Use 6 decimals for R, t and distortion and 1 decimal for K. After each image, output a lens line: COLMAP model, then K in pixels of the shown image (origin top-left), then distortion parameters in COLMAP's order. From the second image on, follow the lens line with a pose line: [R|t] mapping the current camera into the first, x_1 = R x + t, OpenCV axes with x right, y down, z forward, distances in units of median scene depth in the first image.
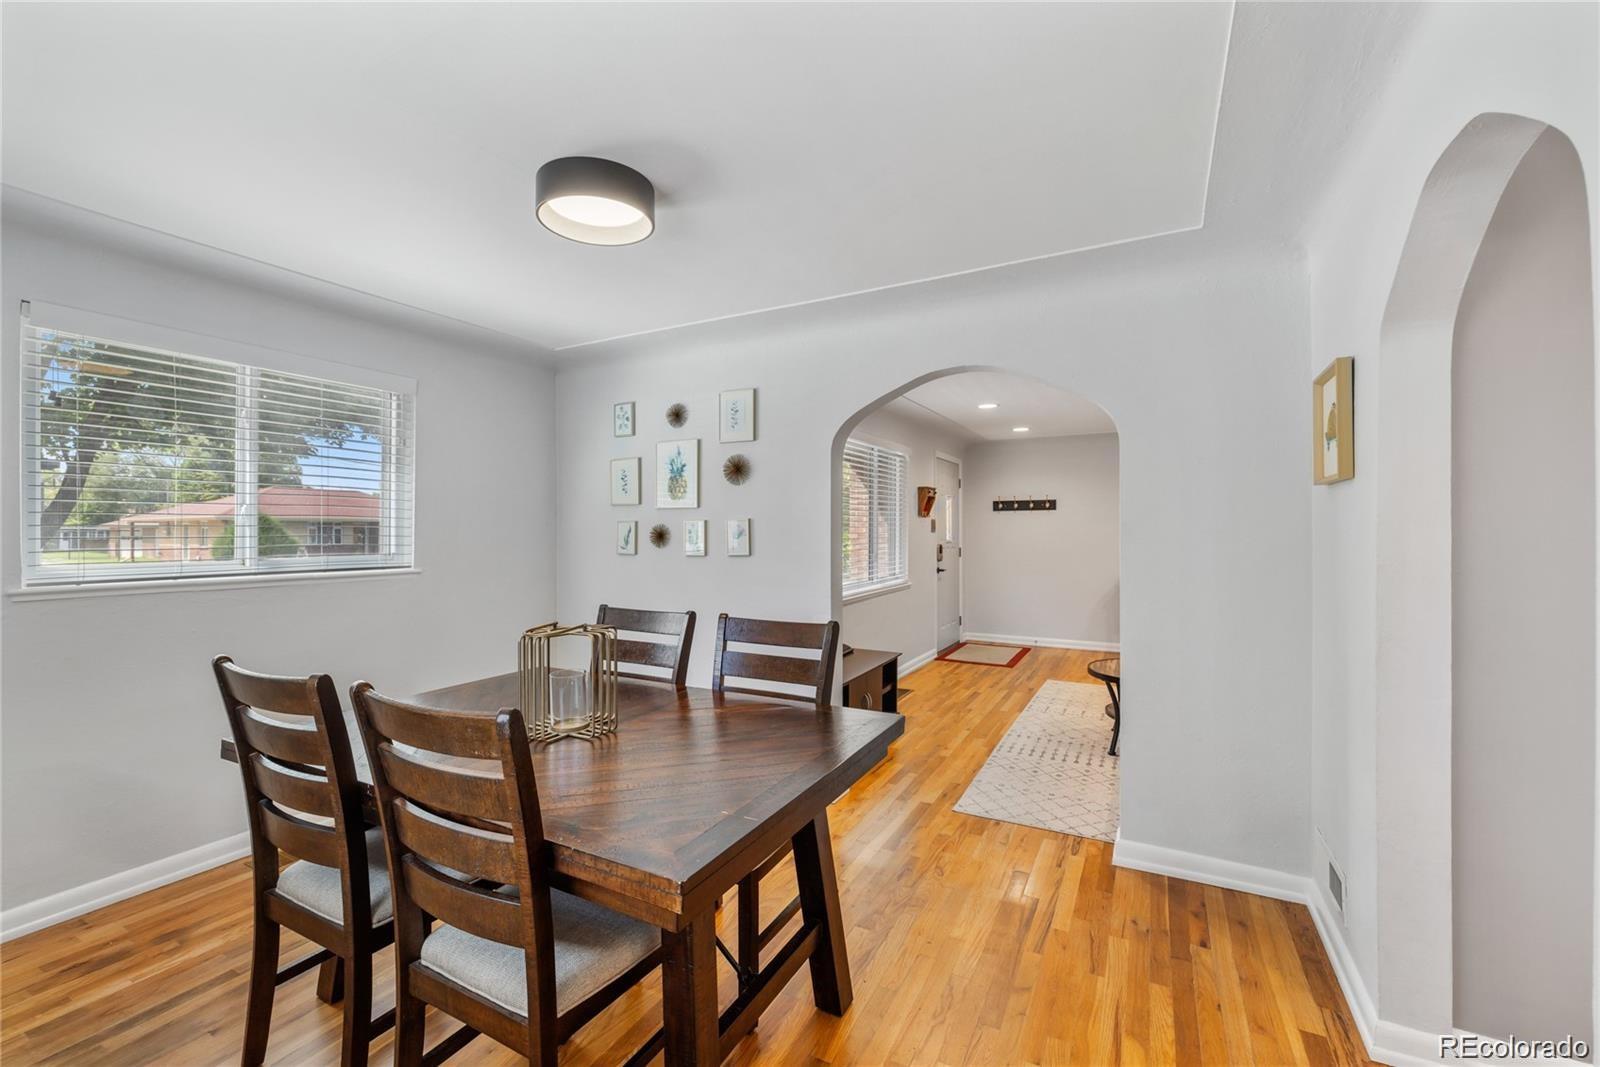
lens RADIAL K [[678.8, 0, 798.4], [0, 678.8, 528.1], [0, 0, 1]] dist [-0.000192, -0.000753]
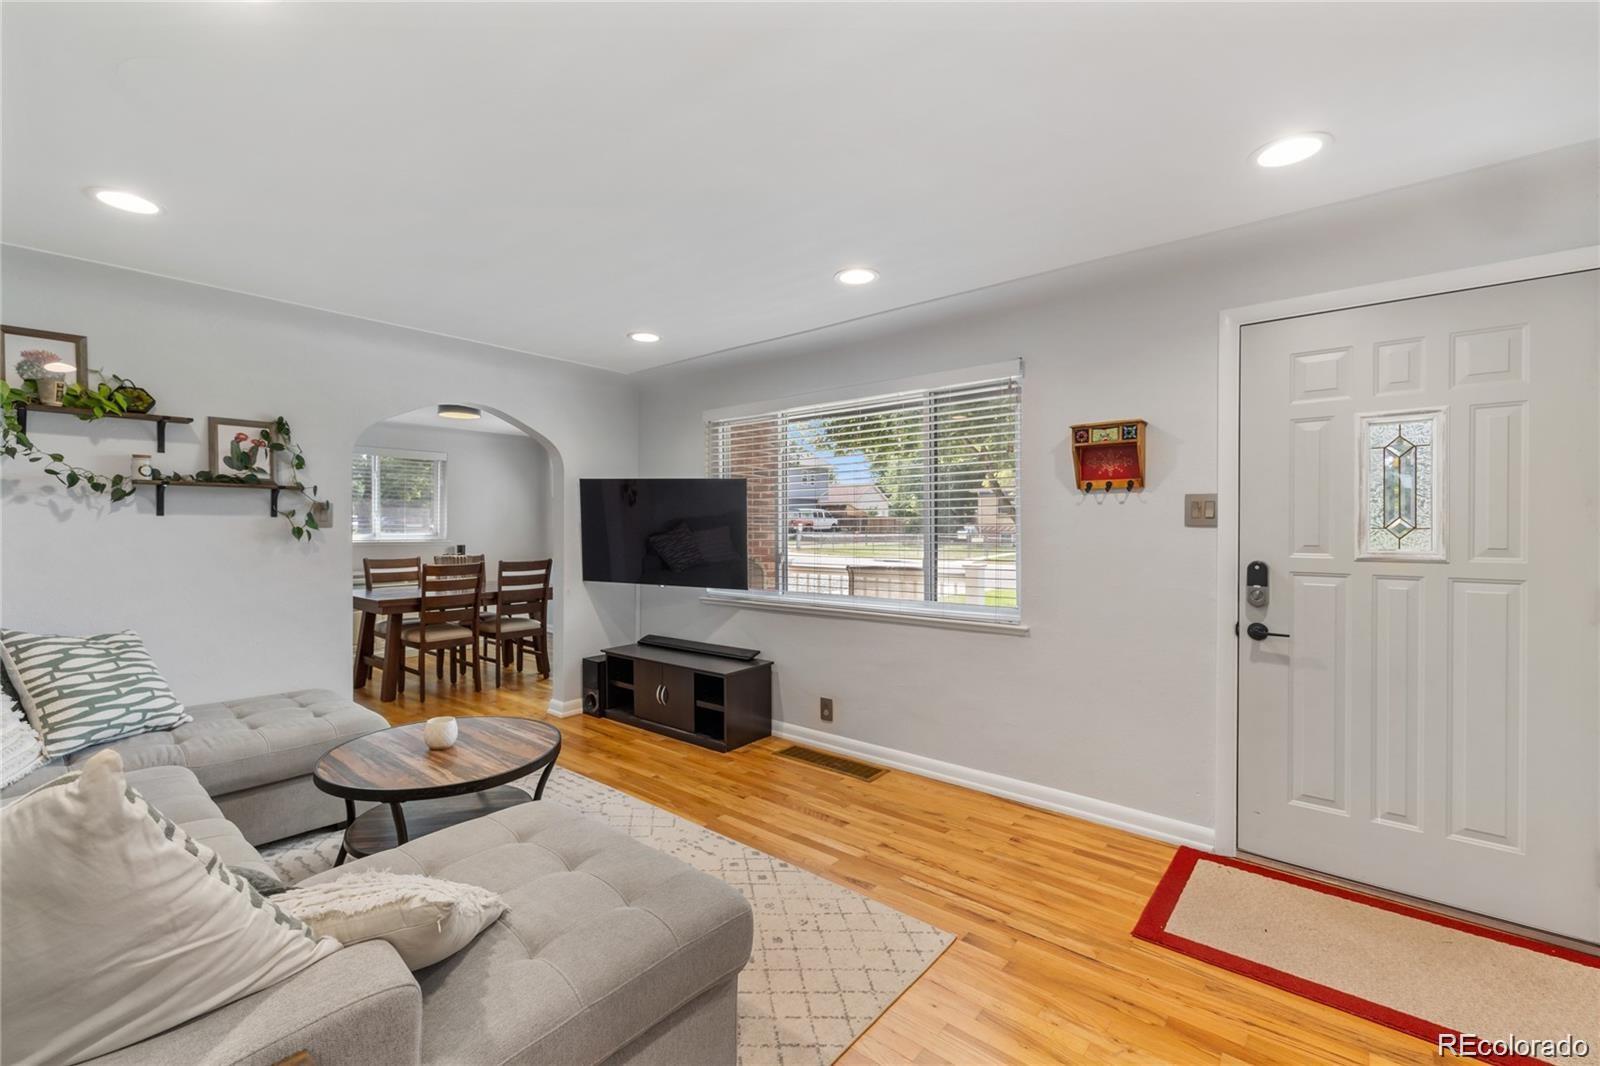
lens RADIAL K [[678.8, 0, 791.3], [0, 678.8, 519.5], [0, 0, 1]] dist [-0.000192, -0.000753]
pose [[-0.212714, -0.006790, -0.977091, 0.916306], [0.002454, 0.999969, -0.007484, 0.005767], [0.977111, -0.003990, -0.212691, 1.229604]]
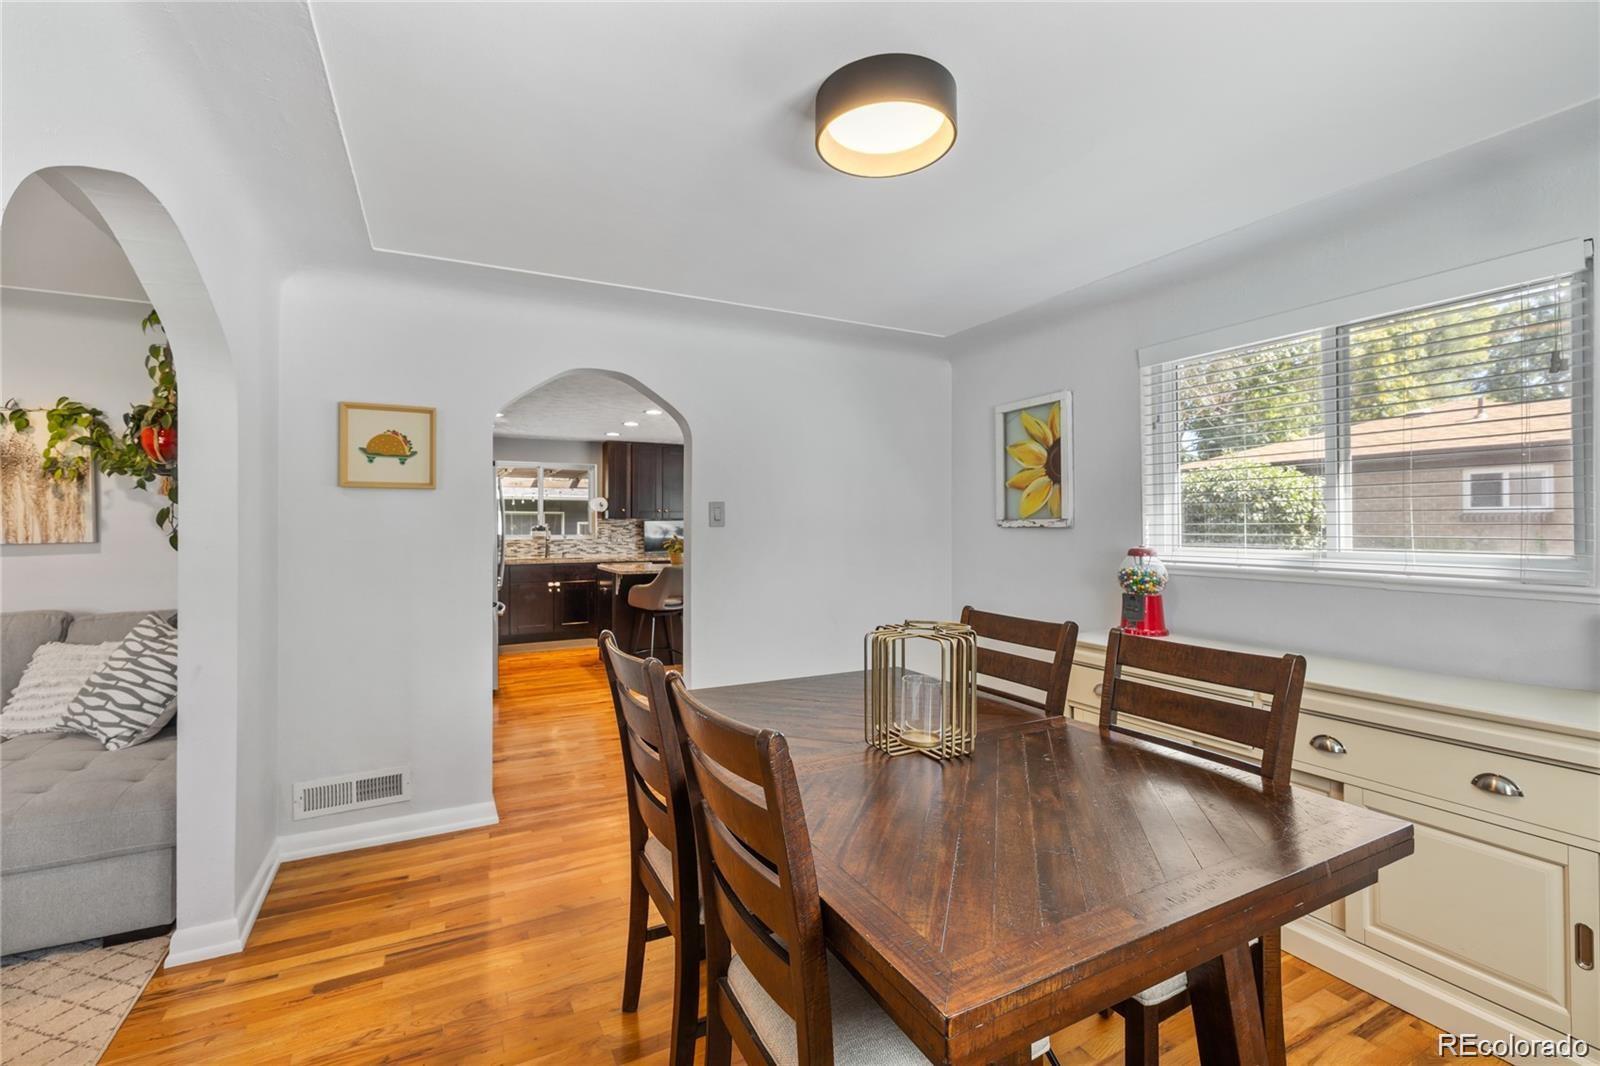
lens RADIAL K [[678.8, 0, 777.7], [0, 678.8, 520.7], [0, 0, 1]] dist [-0.000192, -0.000753]
pose [[-0.812705, 0.006070, 0.582643, -0.276787], [-0.000087, 0.999944, -0.010538, 0.005278], [-0.582675, -0.008615, -0.812660, 0.715901]]
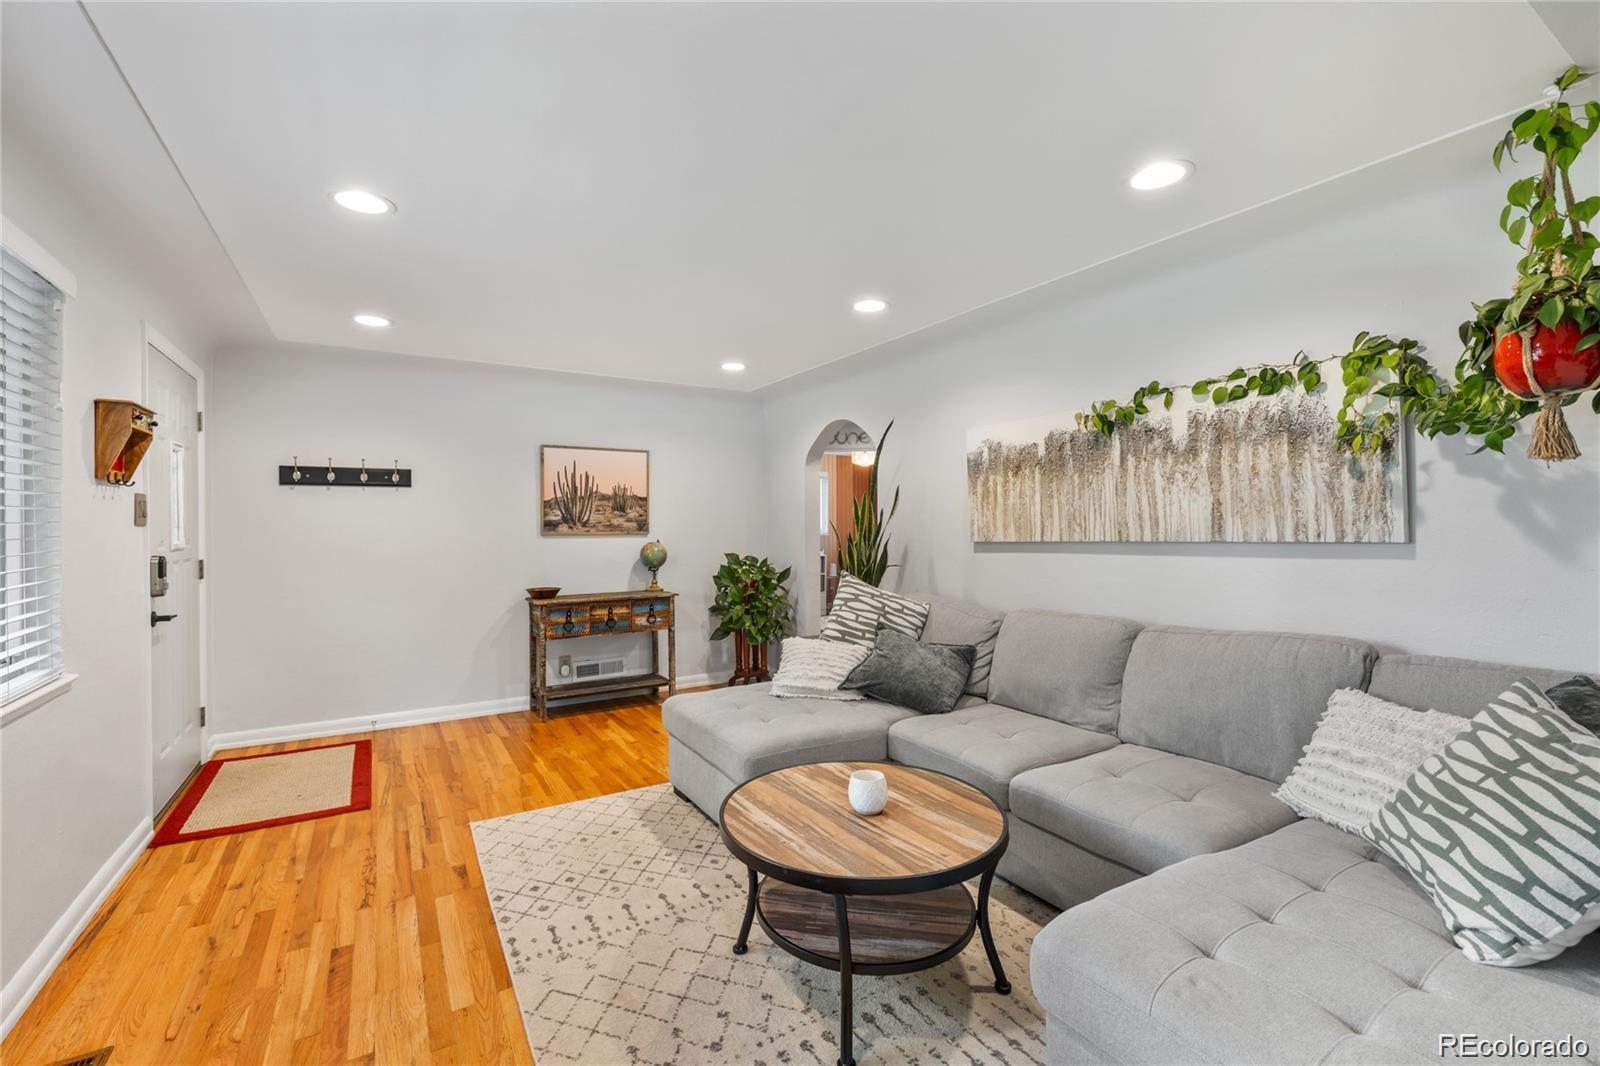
lens RADIAL K [[678.8, 0, 785.0], [0, 678.8, 527.2], [0, 0, 1]] dist [-0.000192, -0.000753]
pose [[0.521864, -0.005078, 0.853014, 0.082160], [0.000747, 0.999985, 0.005496, 0.006791], [-0.853029, -0.002231, 0.521859, 0.678569]]
